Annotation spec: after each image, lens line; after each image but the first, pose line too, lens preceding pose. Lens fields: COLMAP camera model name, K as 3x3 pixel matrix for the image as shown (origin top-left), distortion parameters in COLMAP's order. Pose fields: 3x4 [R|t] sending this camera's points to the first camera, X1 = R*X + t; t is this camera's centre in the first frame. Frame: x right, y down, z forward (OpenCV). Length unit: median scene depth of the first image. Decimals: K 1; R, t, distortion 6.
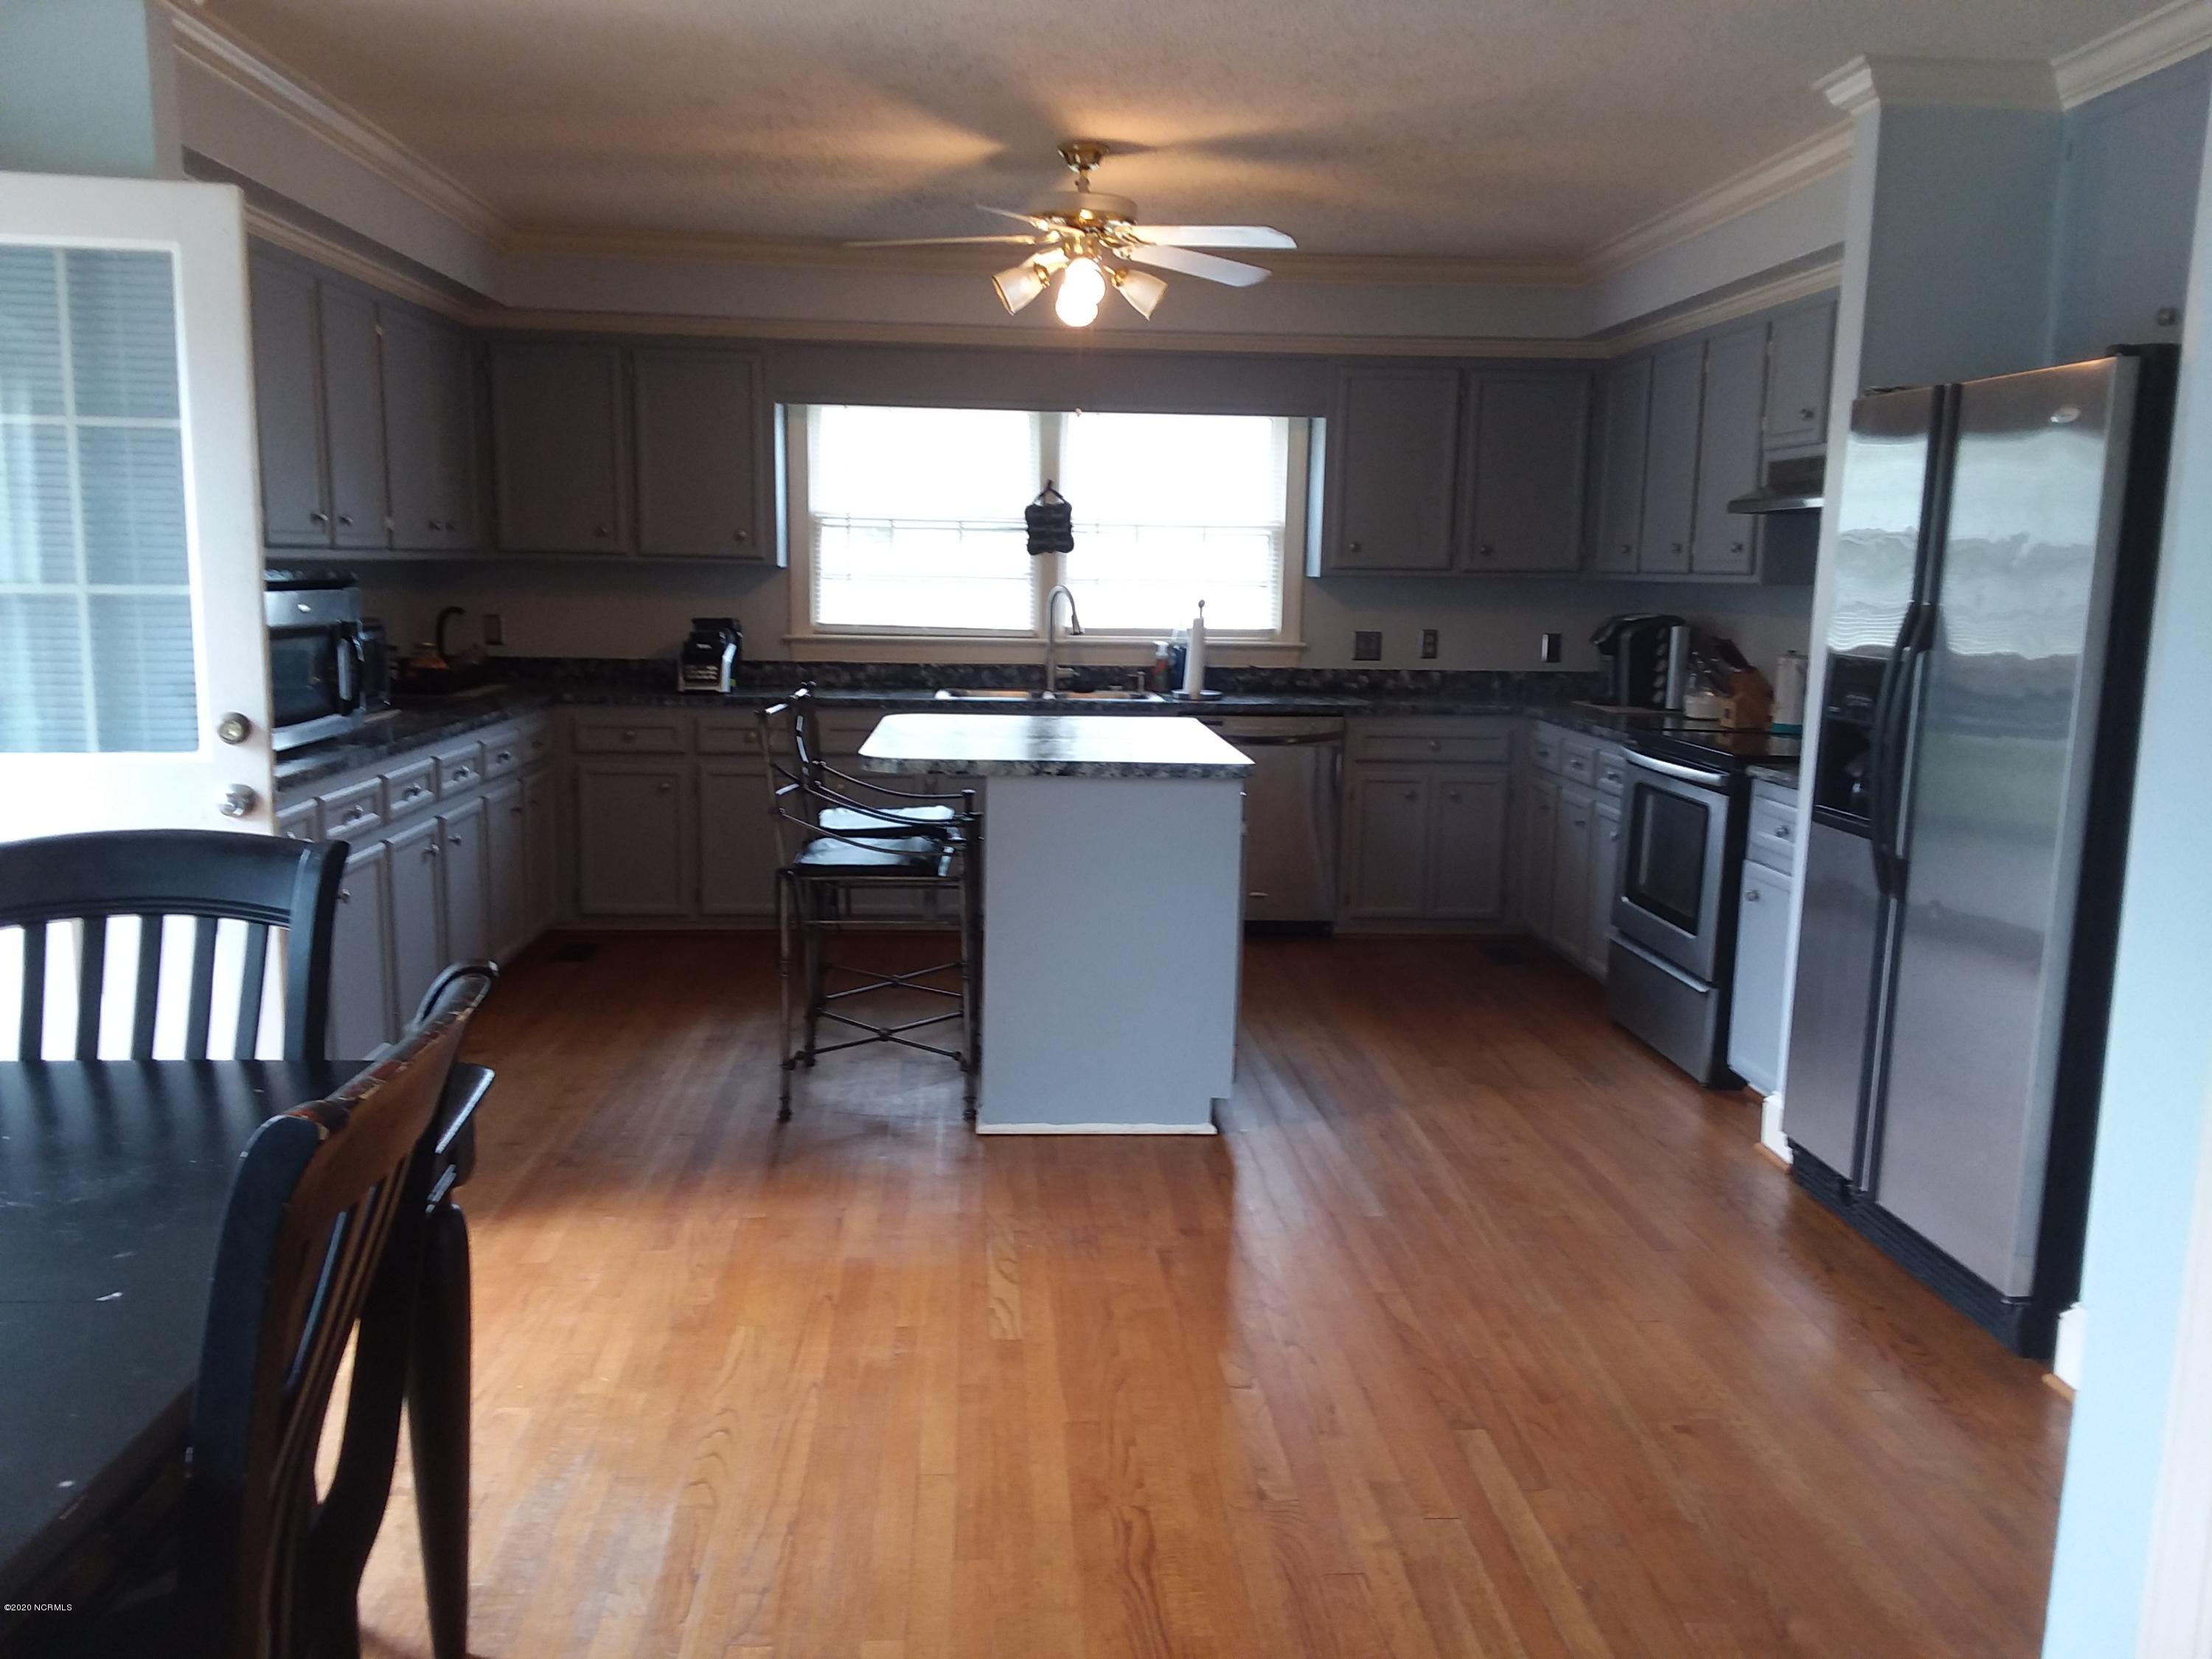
lens RADIAL K [[1739.4, 0, 1103.7], [0, 1739.4, 837.8], [0, 0, 1]] dist [0.016466, -0.015148]
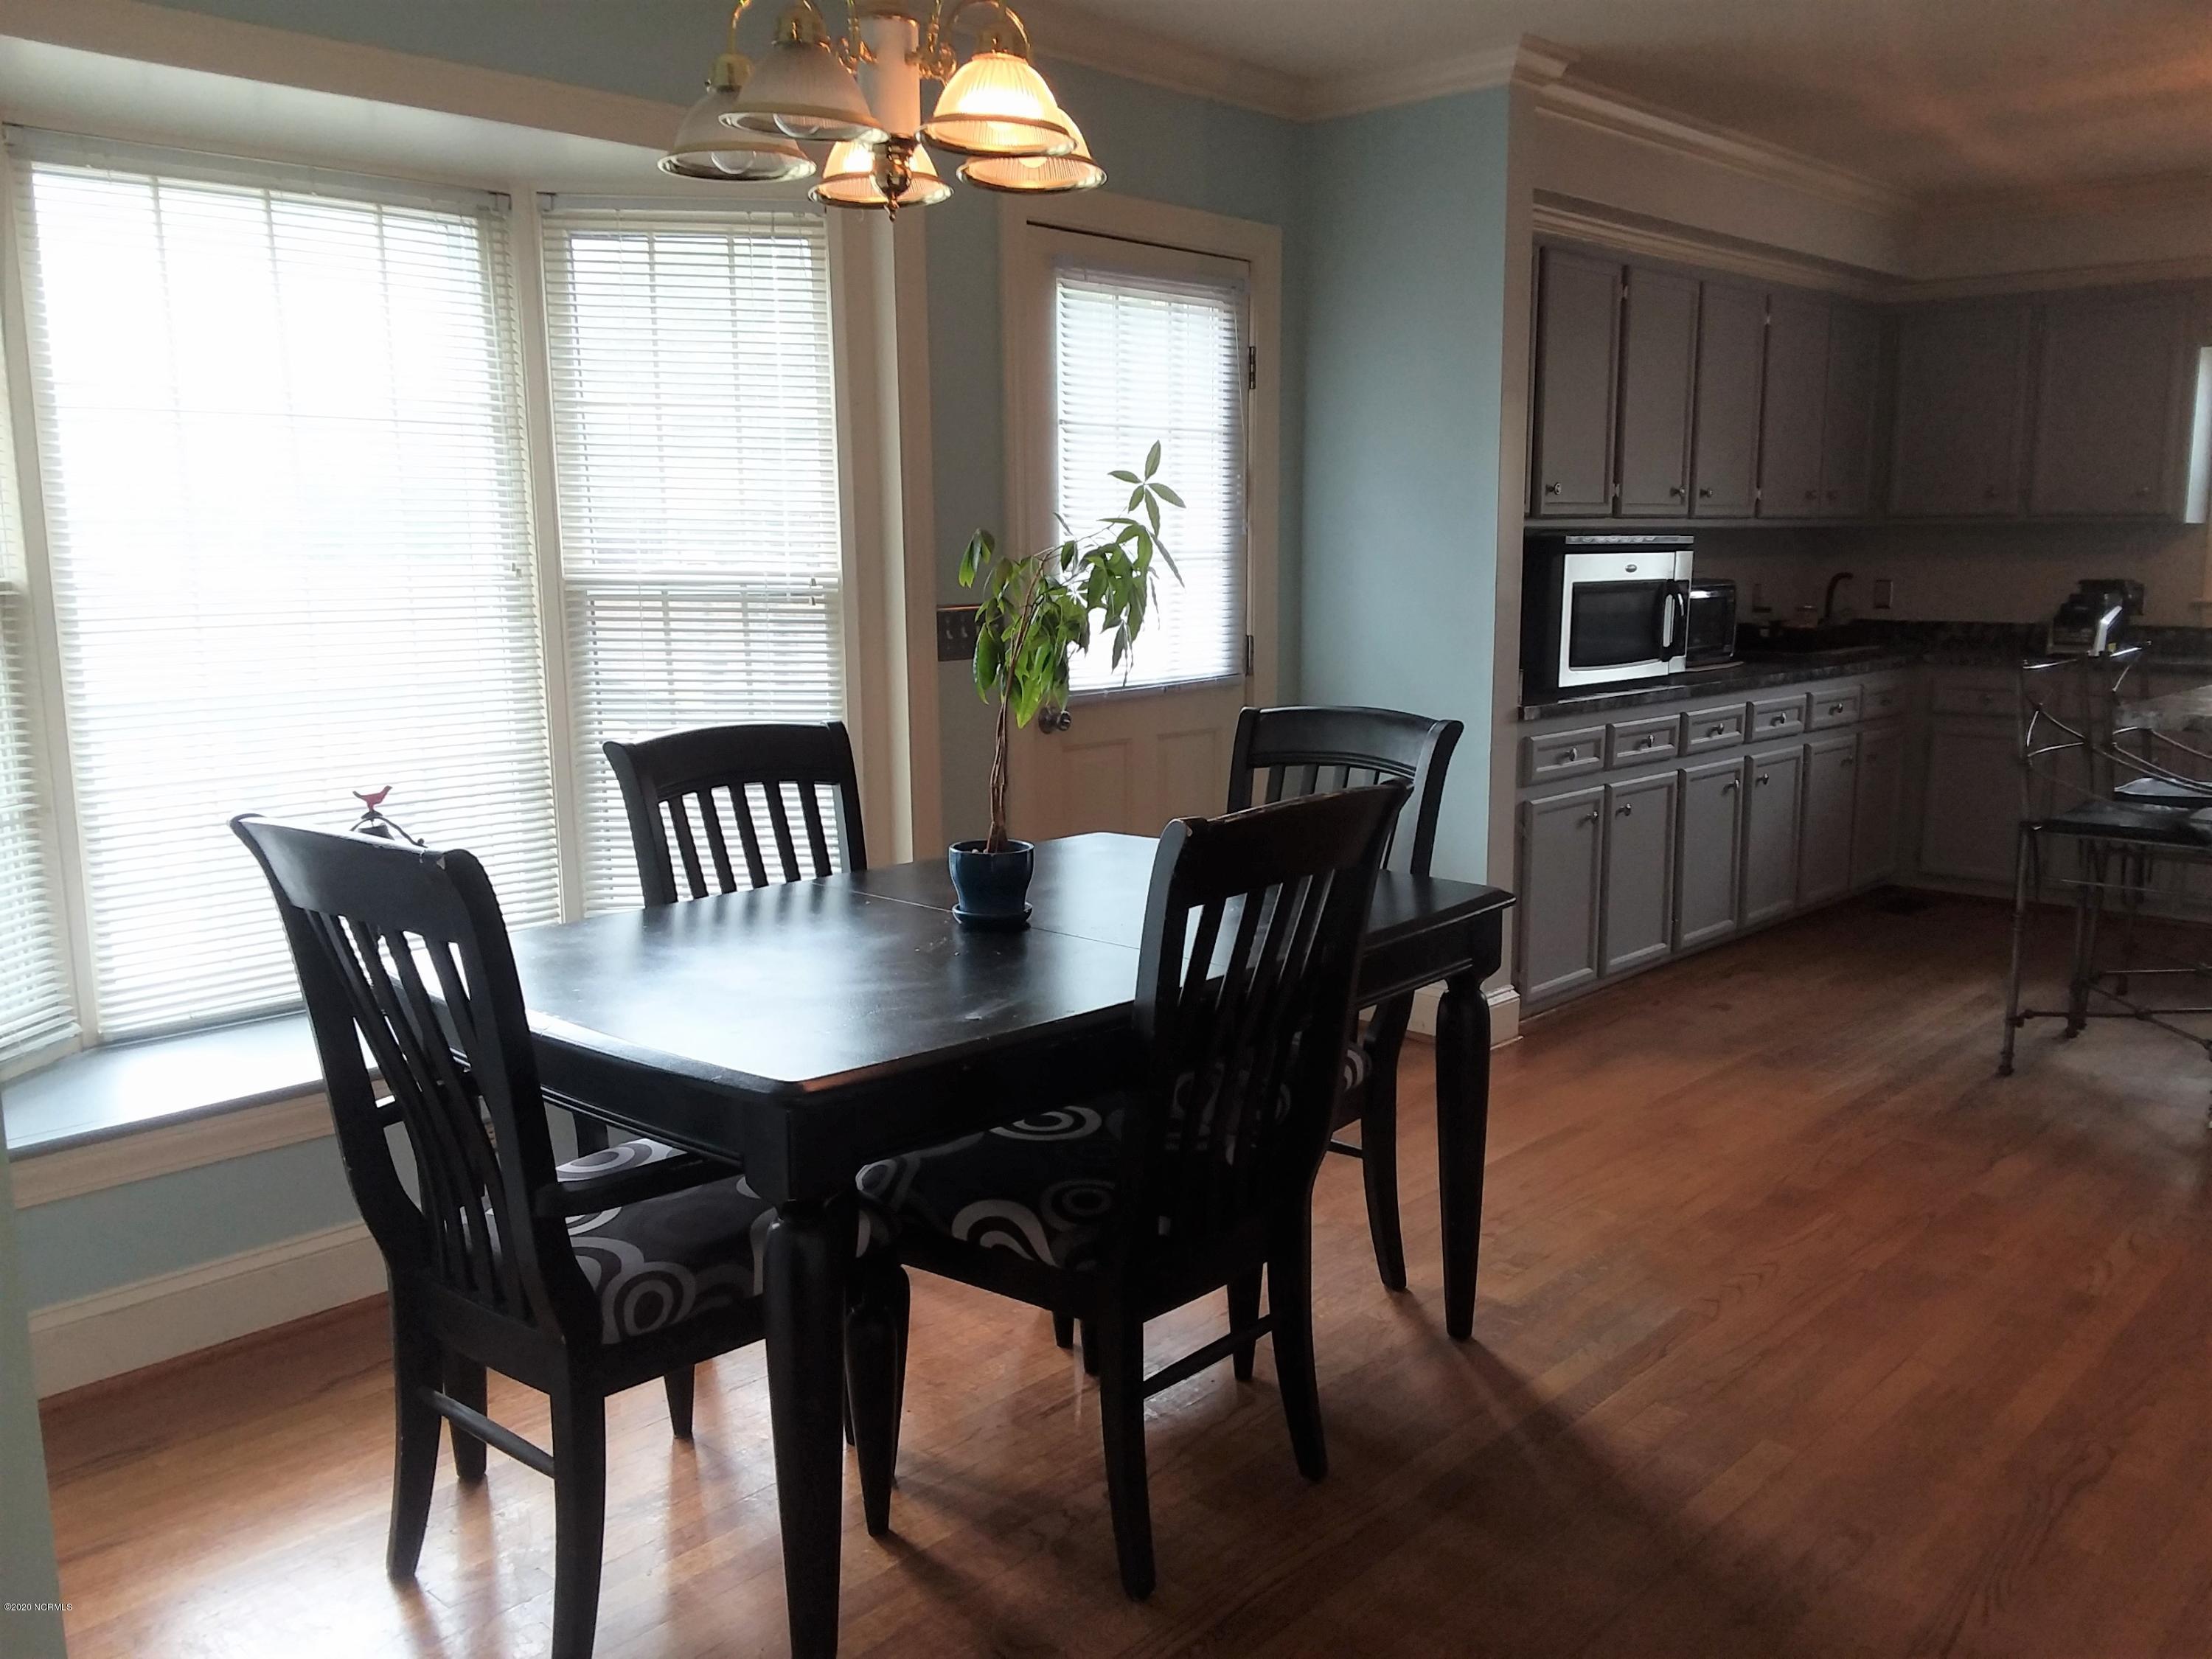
lens RADIAL K [[1739.4, 0, 1101.7], [0, 1739.4, 828.6], [0, 0, 1]] dist [0.016466, -0.015148]
pose [[0.668786, 0.097716, -0.737005, 0.148500], [-0.093340, 0.994517, 0.047158, 0.017542], [0.737572, 0.037253, 0.674240, -0.046775]]
